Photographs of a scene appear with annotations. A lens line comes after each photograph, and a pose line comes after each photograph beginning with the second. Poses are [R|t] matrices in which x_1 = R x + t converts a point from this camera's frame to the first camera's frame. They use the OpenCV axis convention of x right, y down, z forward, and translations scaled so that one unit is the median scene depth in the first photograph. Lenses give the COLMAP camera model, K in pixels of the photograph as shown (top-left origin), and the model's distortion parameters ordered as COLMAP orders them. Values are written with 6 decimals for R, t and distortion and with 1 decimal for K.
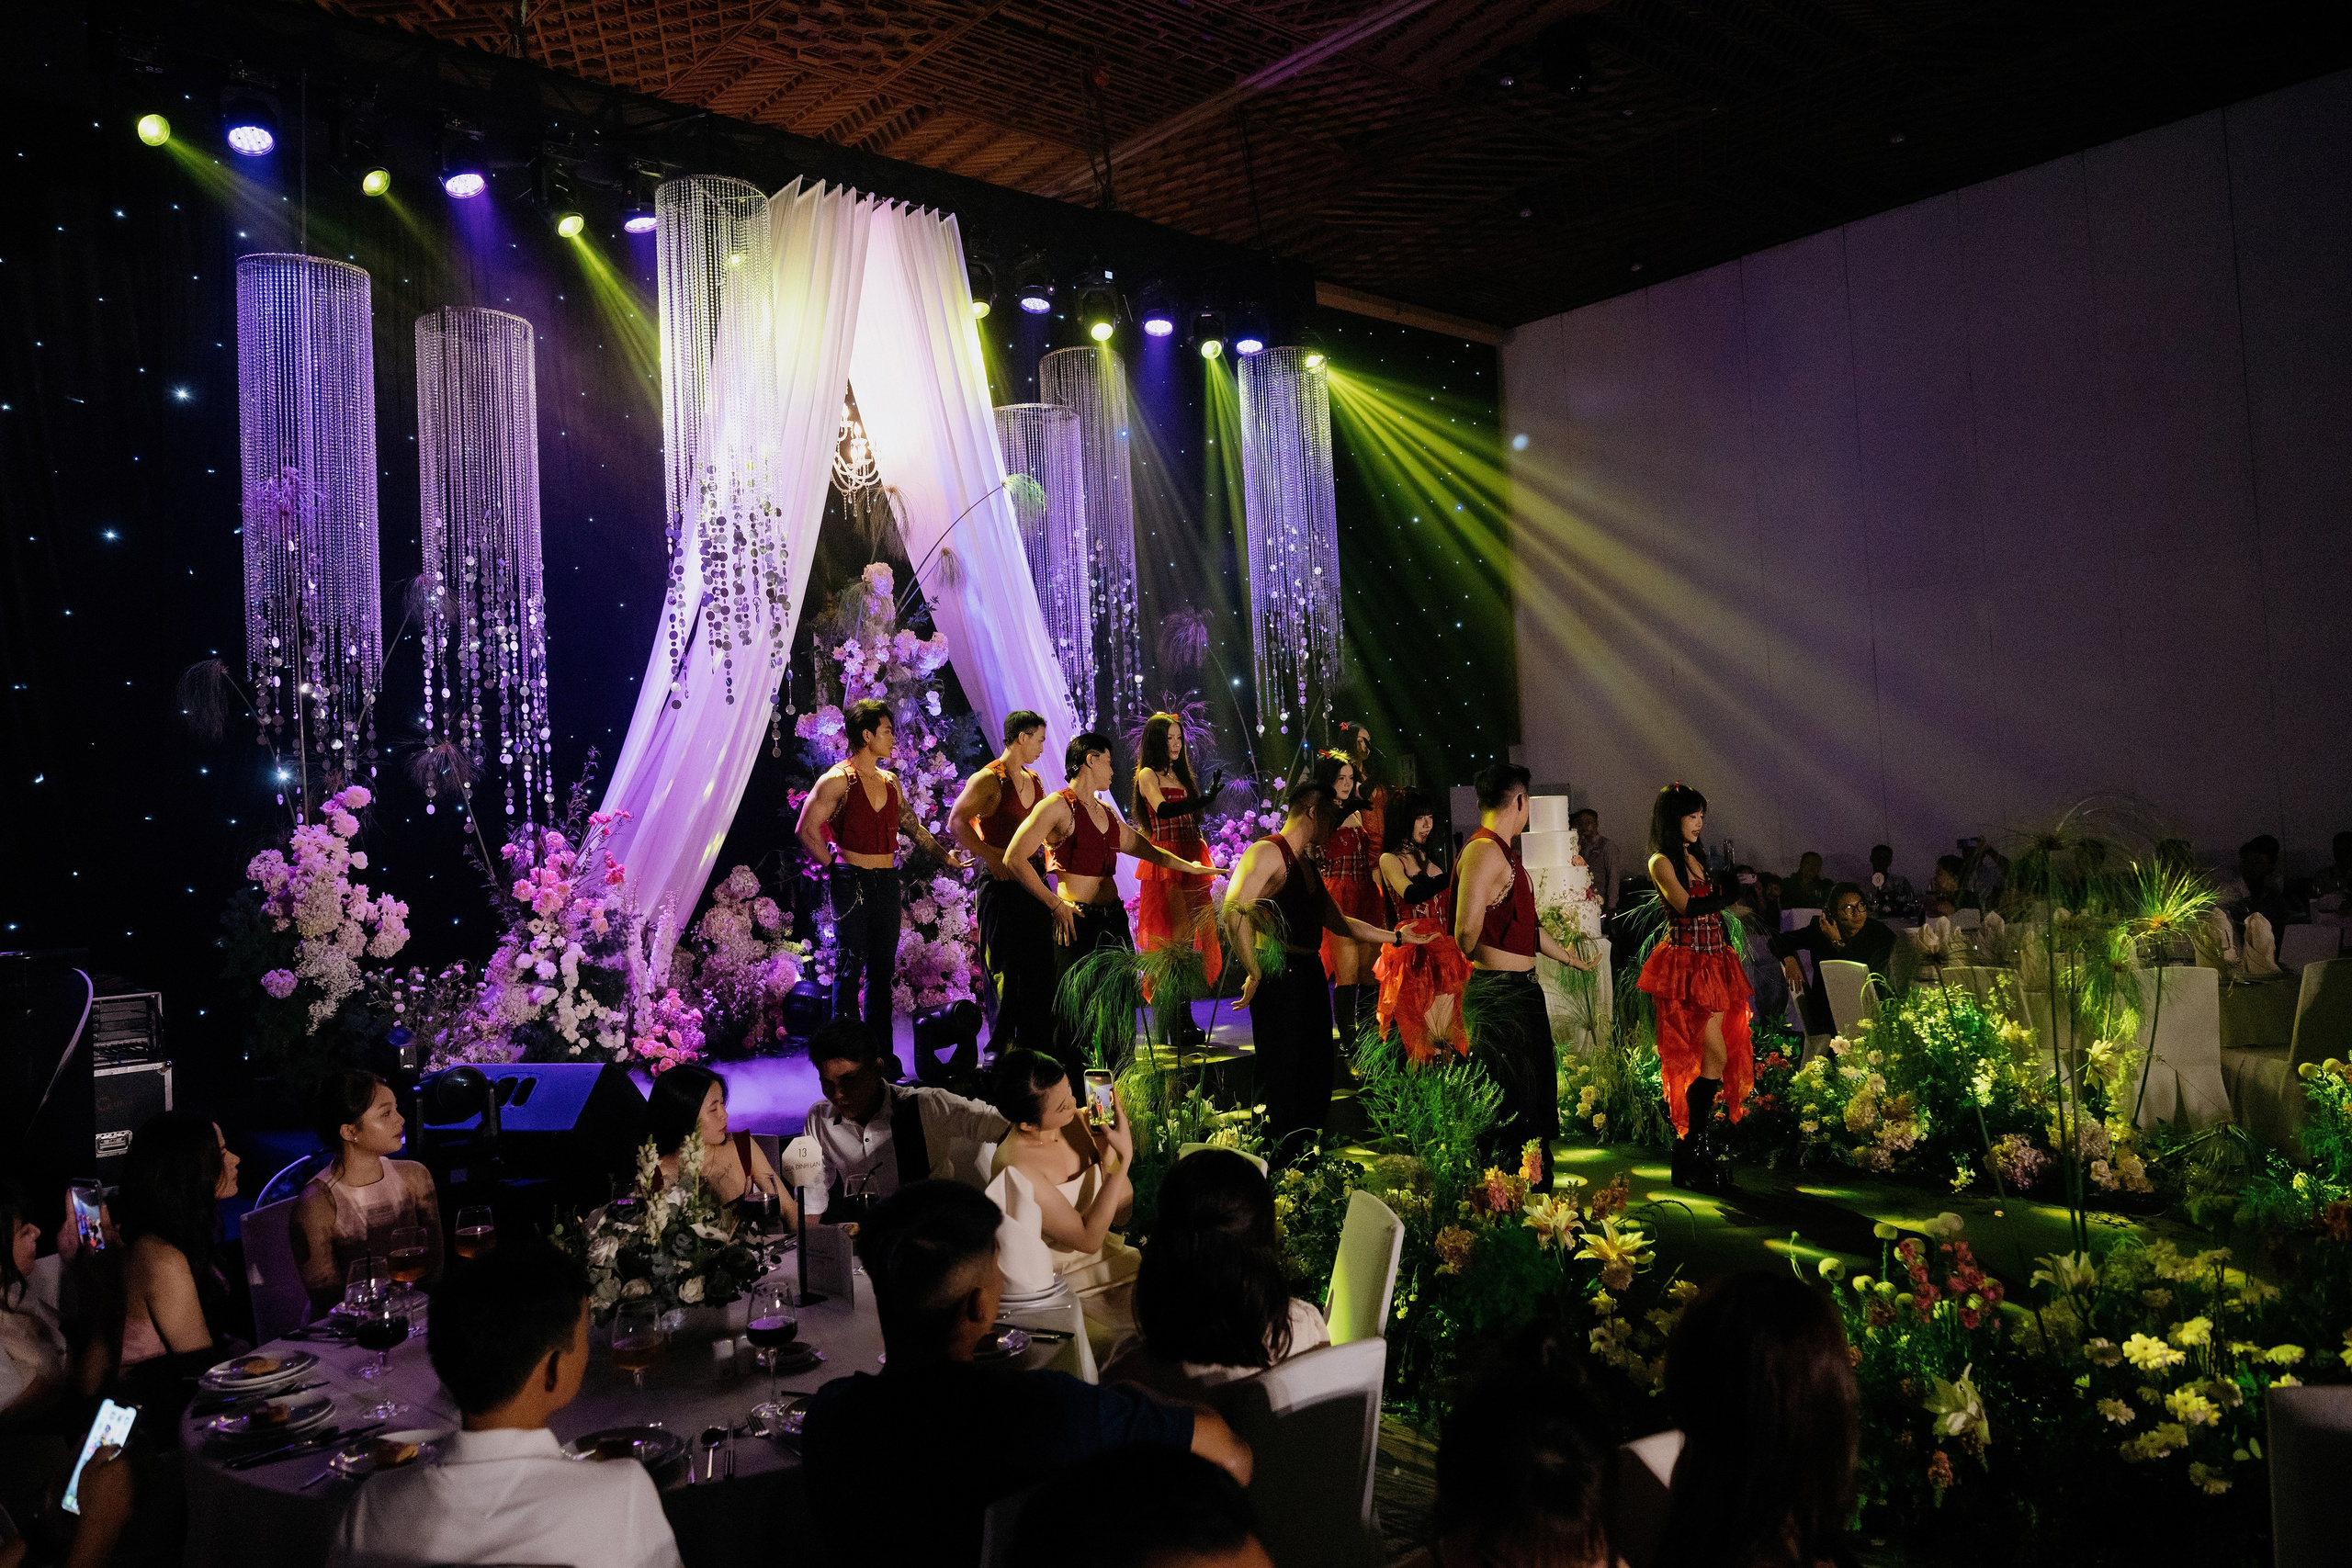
lens RADIAL K [[1604.4, 0, 1176.0], [0, 1604.4, 784.0], [0, 0, 1]] dist [-0.116729, 0.000279]
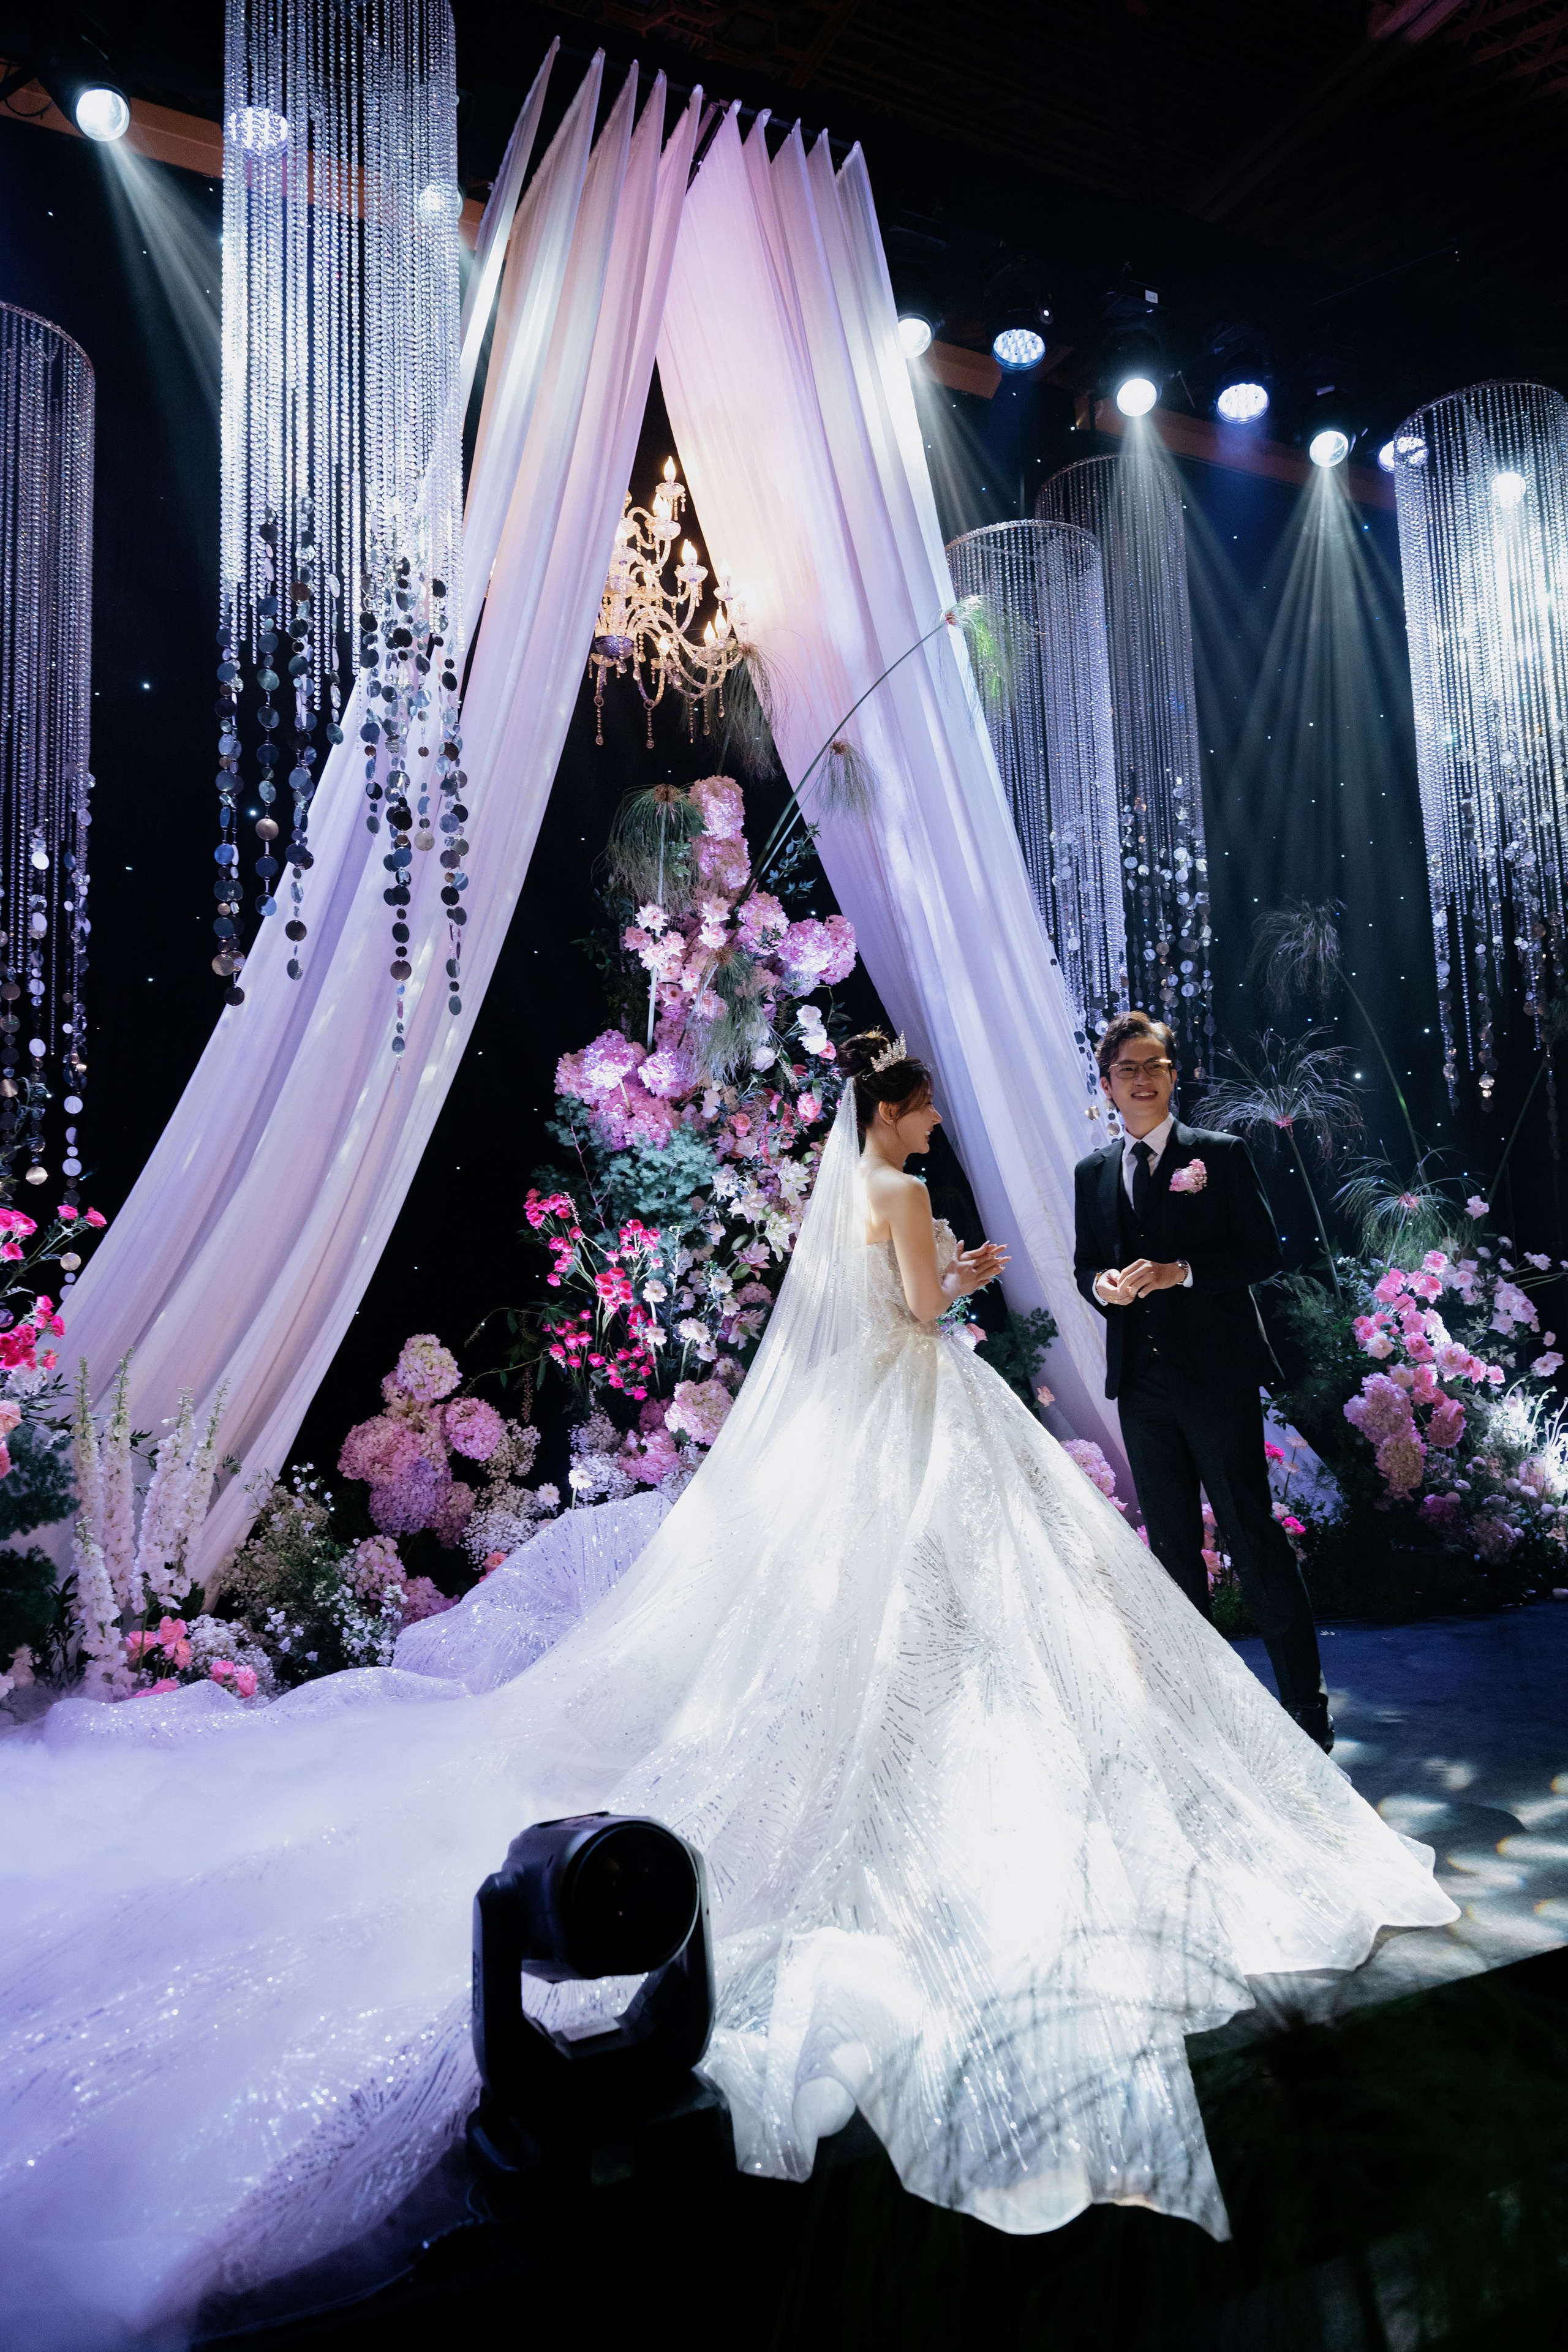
lens RADIAL K [[1602.4, 0, 810.1], [0, 1602.4, 1140.9], [0, 0, 1]] dist [-0.001040, 0.000093]
pose [[0.965792, -0.009201, -0.259156, -0.015422], [-0.009988, 0.997309, -0.072632, 0.021608], [0.259127, 0.072736, 0.963101, 0.458240]]
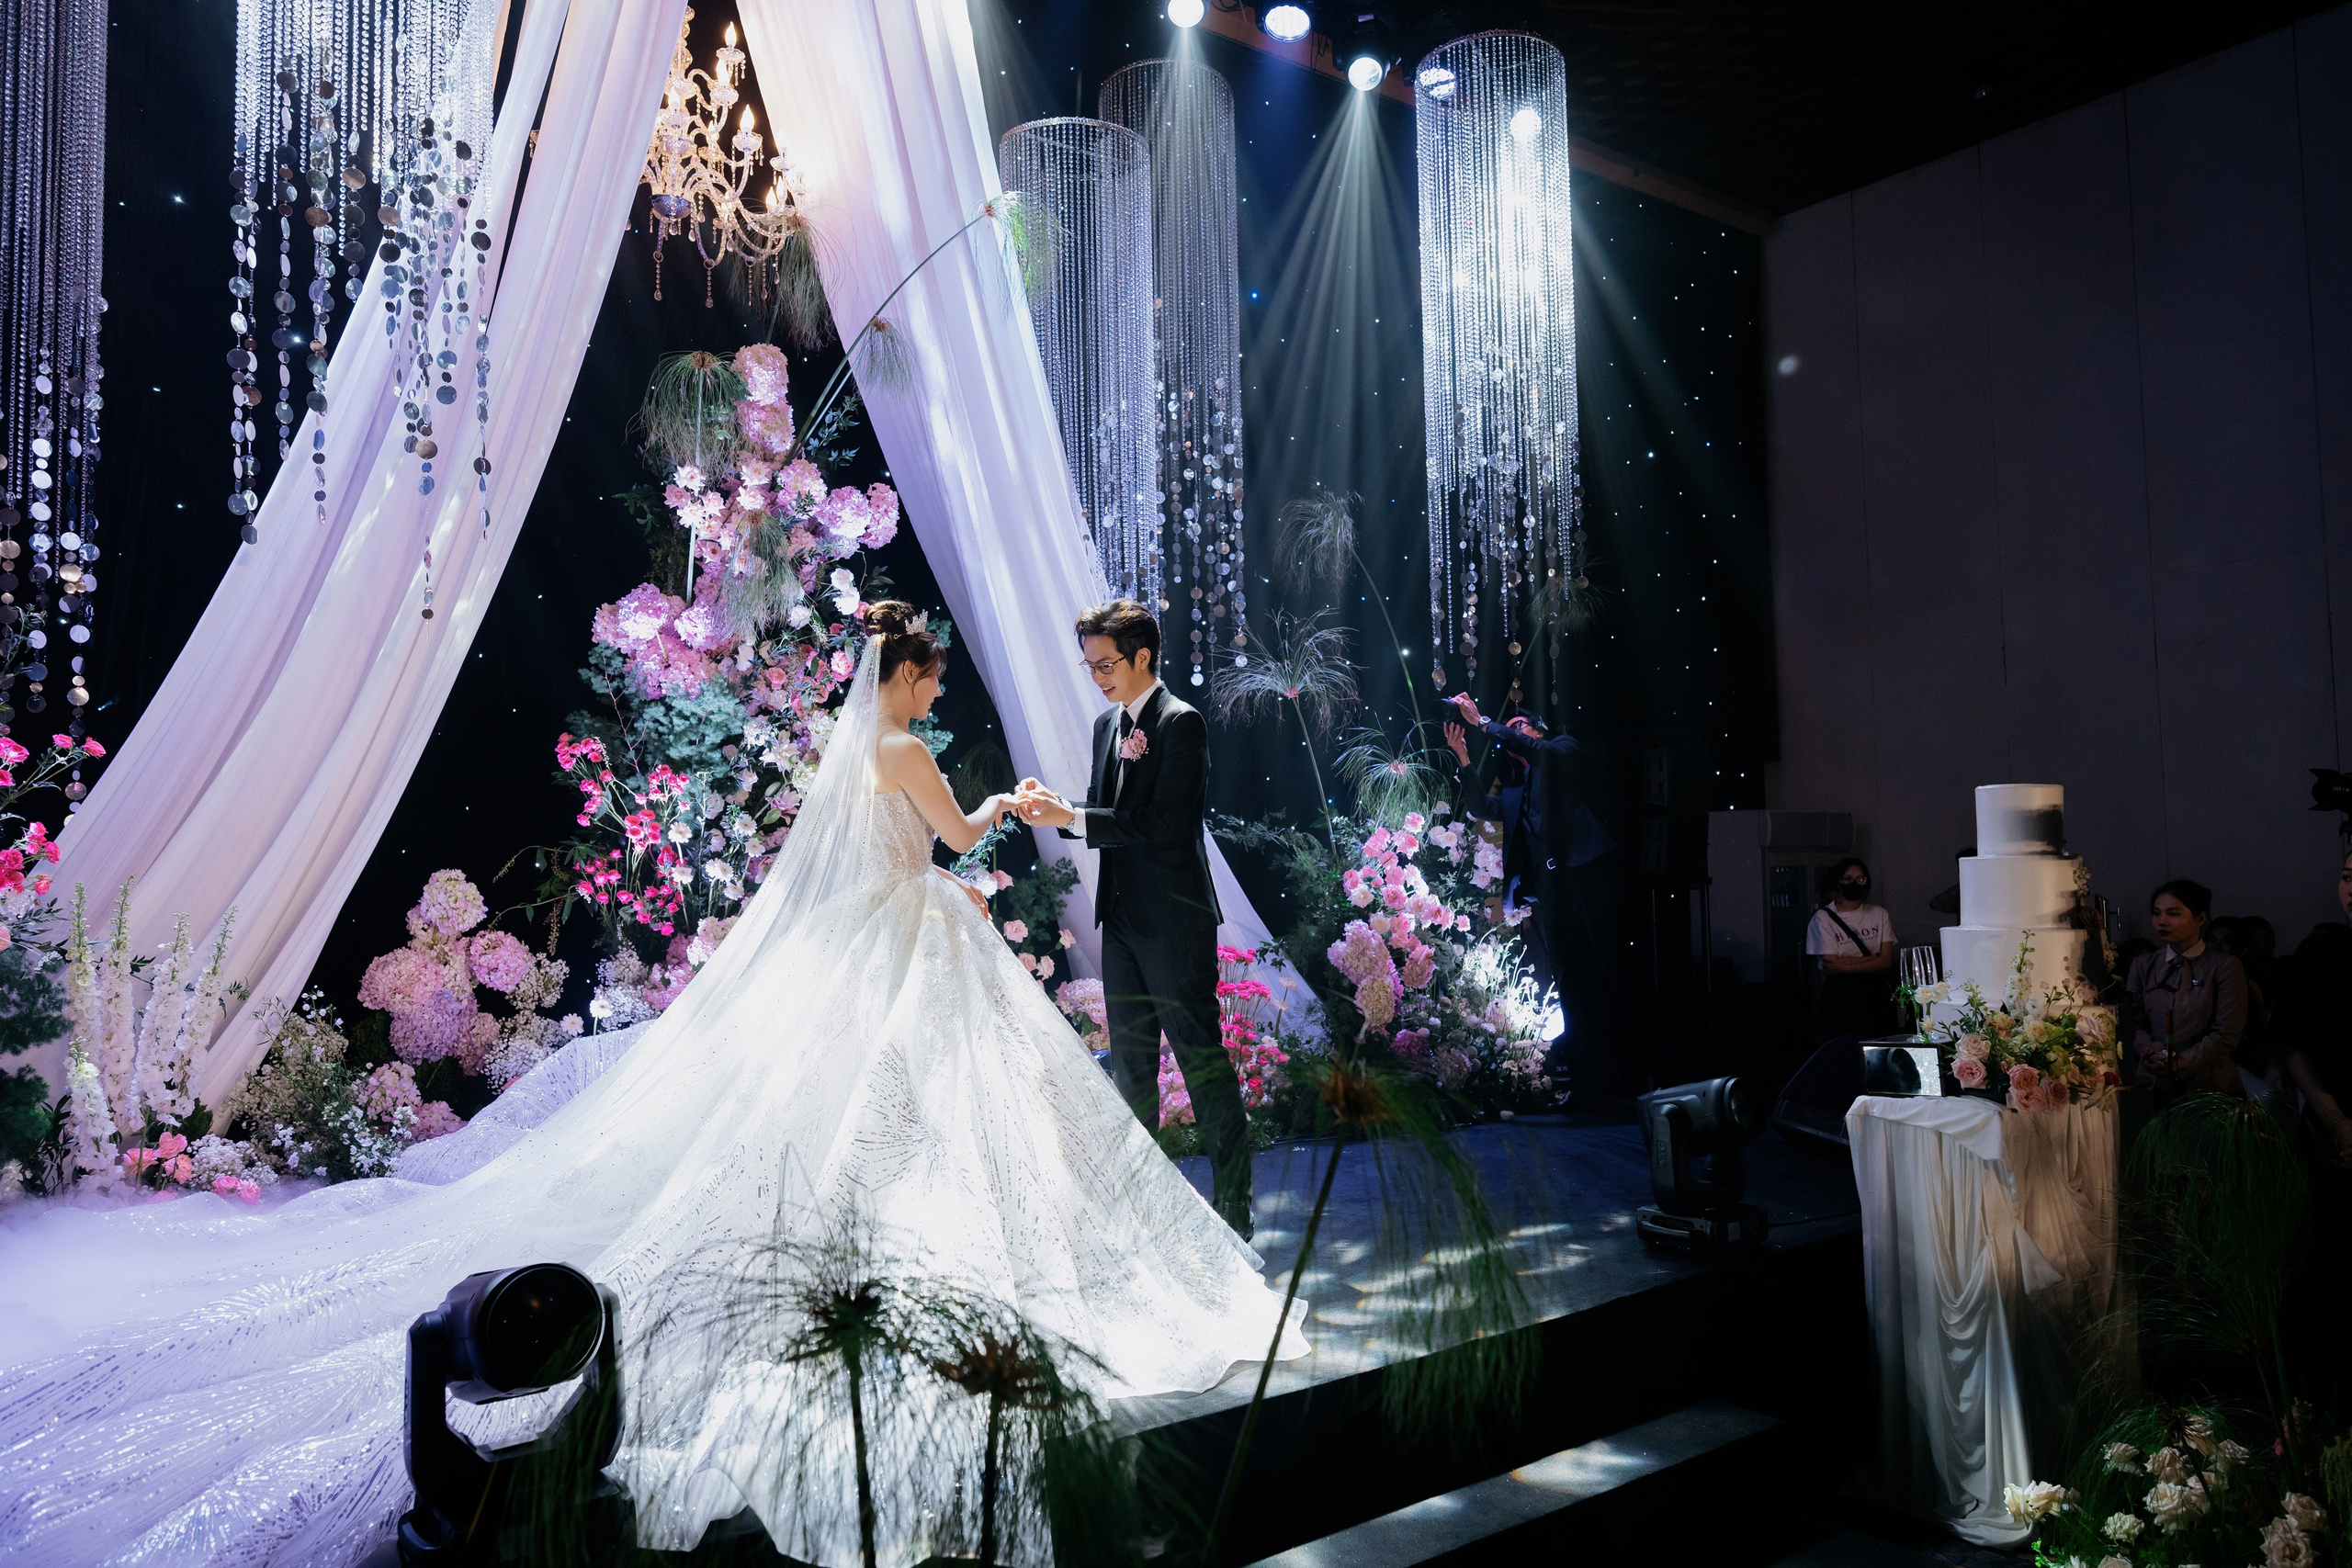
lens RADIAL K [[1593.0, 0, 1179.7], [0, 1593.0, 762.3], [0, 0, 1]] dist [0.006797, 0.000065]
pose [[0.994281, 0.028630, -0.102889, 0.021080], [-0.032526, 0.998808, -0.036390, 0.022964], [0.101725, 0.039528, 0.994027, 0.425825]]
